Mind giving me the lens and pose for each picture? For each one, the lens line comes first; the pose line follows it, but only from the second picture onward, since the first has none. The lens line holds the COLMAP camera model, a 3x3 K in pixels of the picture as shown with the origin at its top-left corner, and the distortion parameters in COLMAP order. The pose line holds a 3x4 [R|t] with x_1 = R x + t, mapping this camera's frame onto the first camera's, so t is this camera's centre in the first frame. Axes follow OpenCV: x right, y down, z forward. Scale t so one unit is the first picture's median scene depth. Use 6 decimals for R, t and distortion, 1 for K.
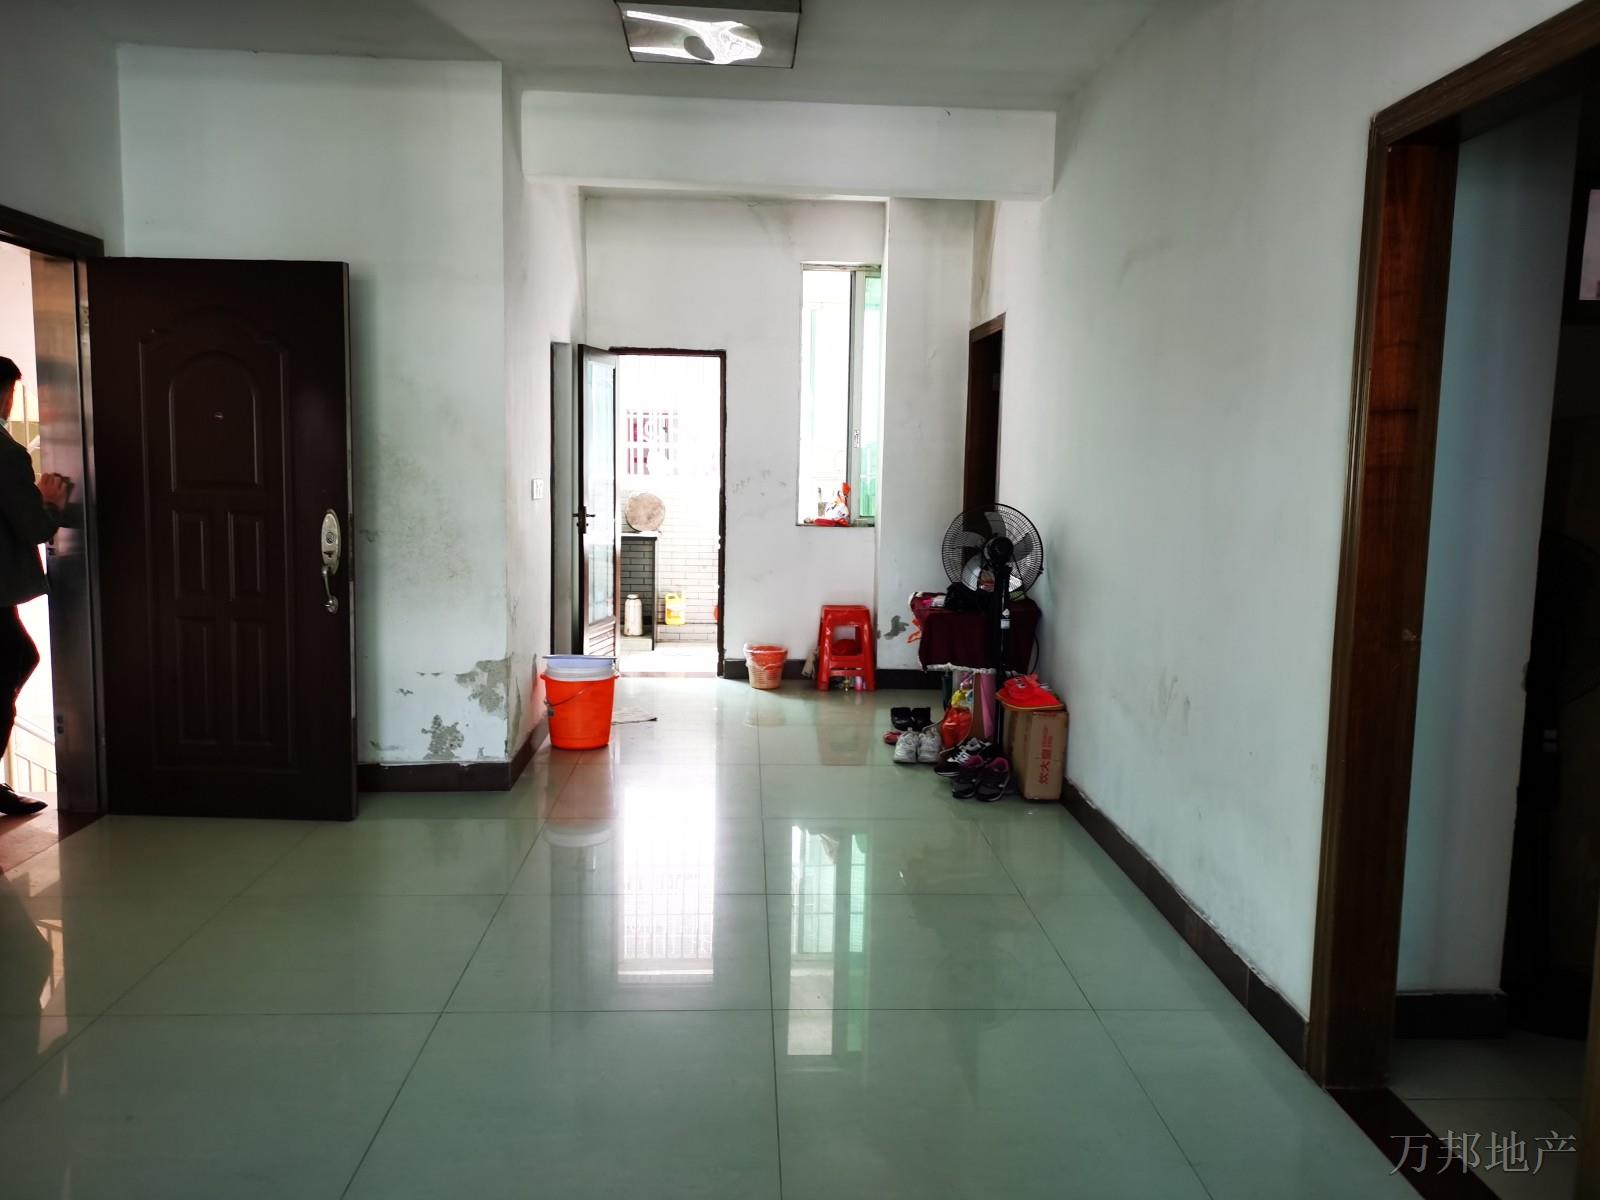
lens RADIAL K [[1233.1, 0, 800.0], [0, 1233.1, 600.0], [0, 0, 1]] dist [-0.009698, -0.004791]
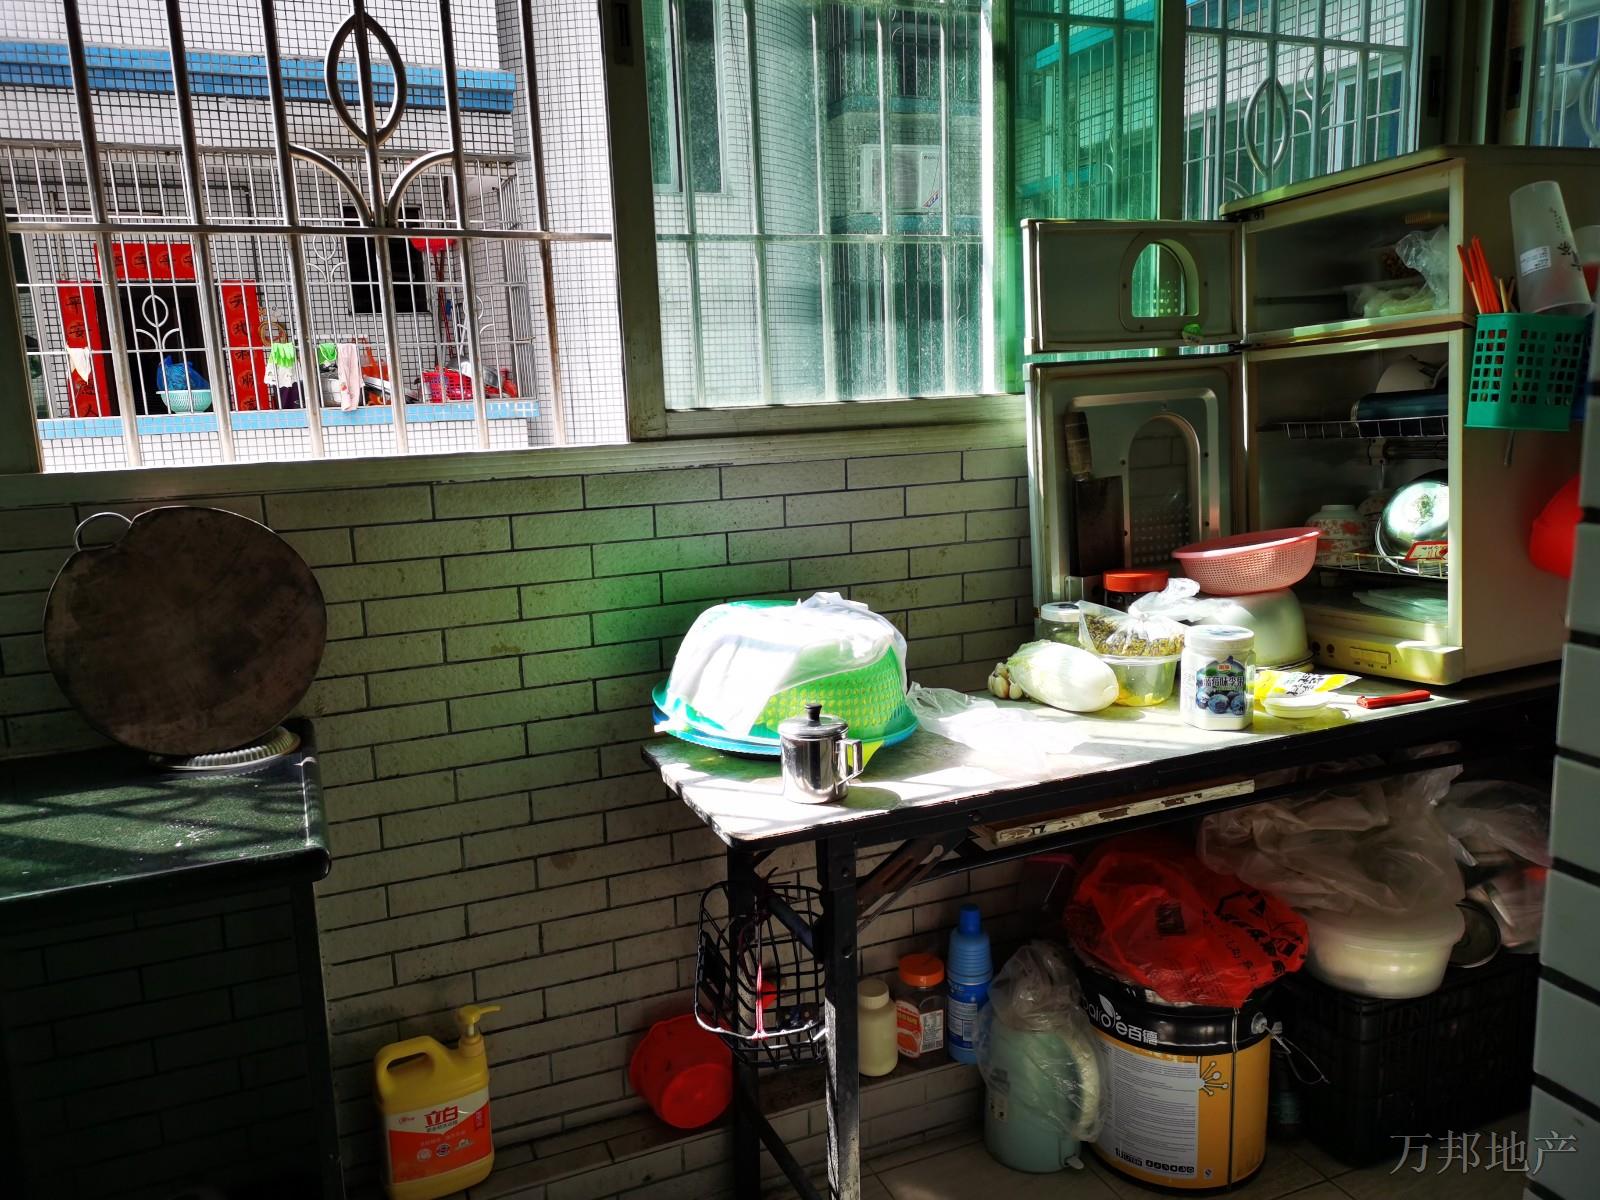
lens RADIAL K [[1233.1, 0, 800.0], [0, 1233.1, 600.0], [0, 0, 1]] dist [-0.009698, -0.004791]
pose [[0.939694, -0.112239, 0.323074, -0.123823], [0.094791, 0.993082, 0.069297, -0.095038], [-0.328617, -0.034493, 0.943833, 0.992988]]
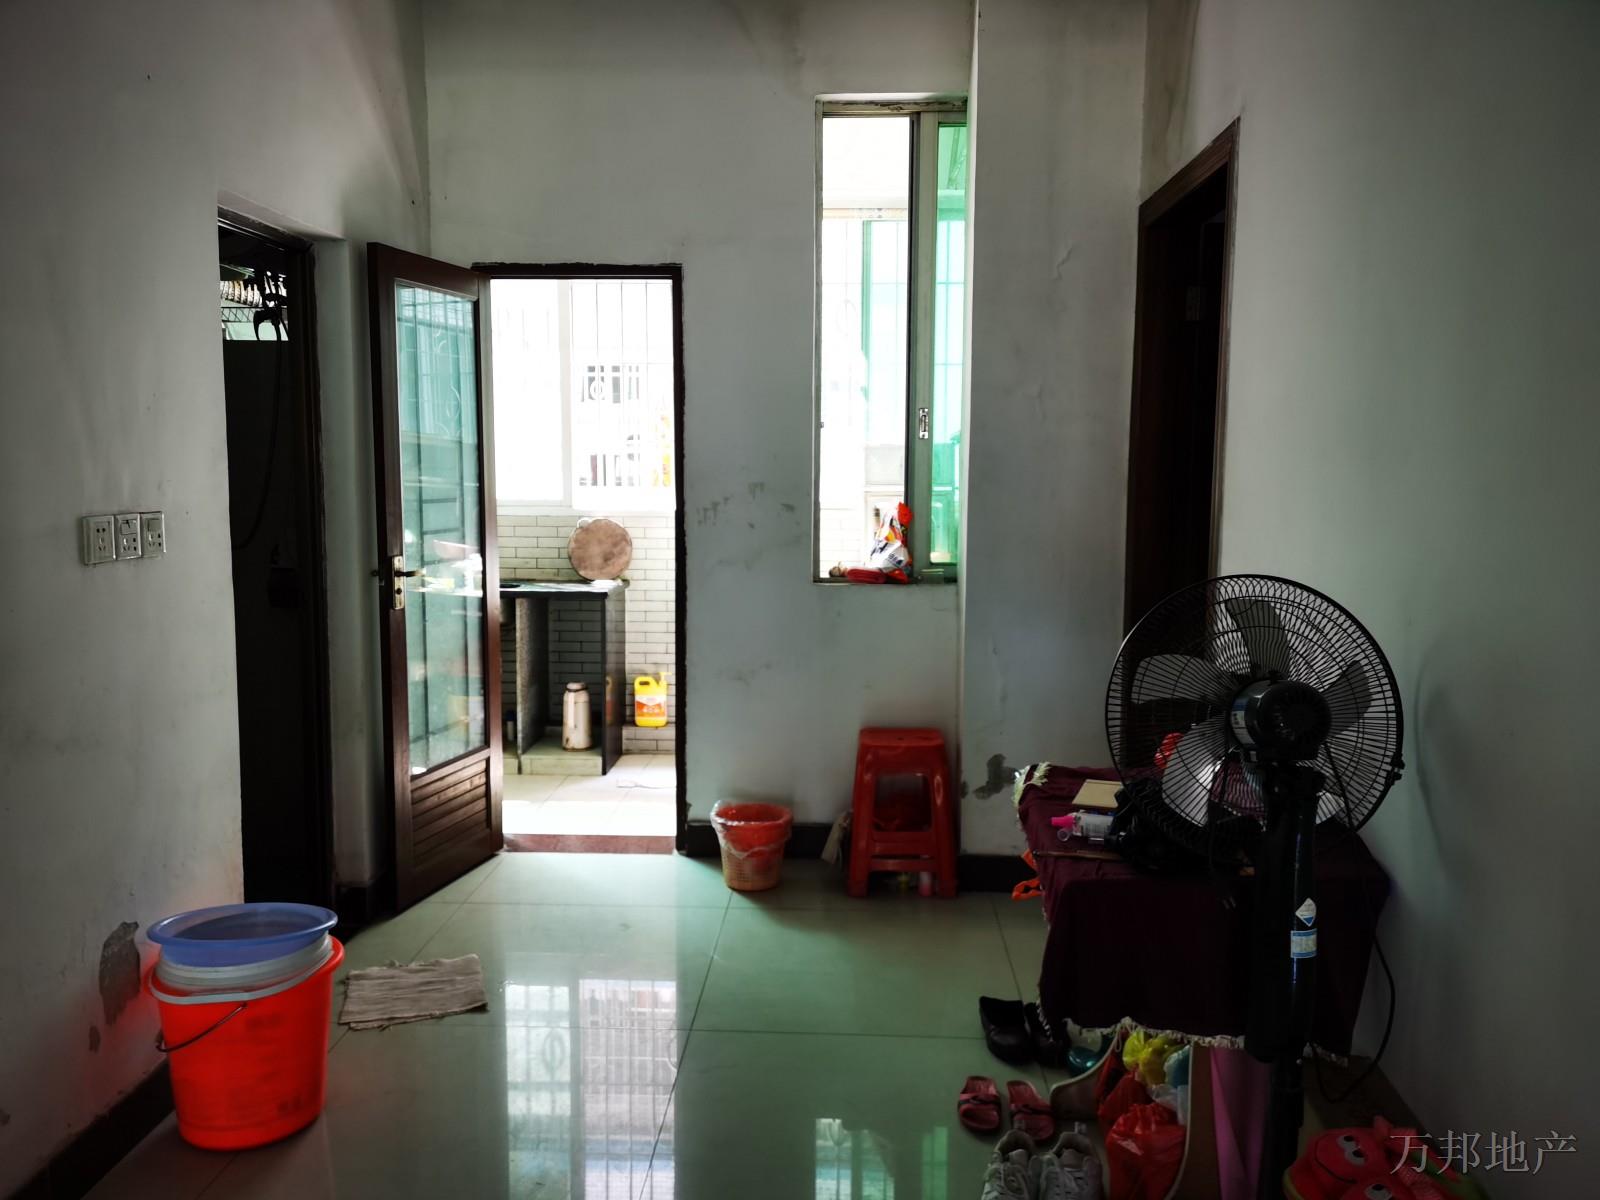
lens RADIAL K [[1233.1, 0, 800.0], [0, 1233.1, 600.0], [0, 0, 1]] dist [-0.009698, -0.004791]
pose [[0.995411, -0.002382, -0.095664, 0.044310], [0.001849, 0.999982, -0.005664, -0.050348], [0.095676, 0.005461, 0.995398, 0.460417]]
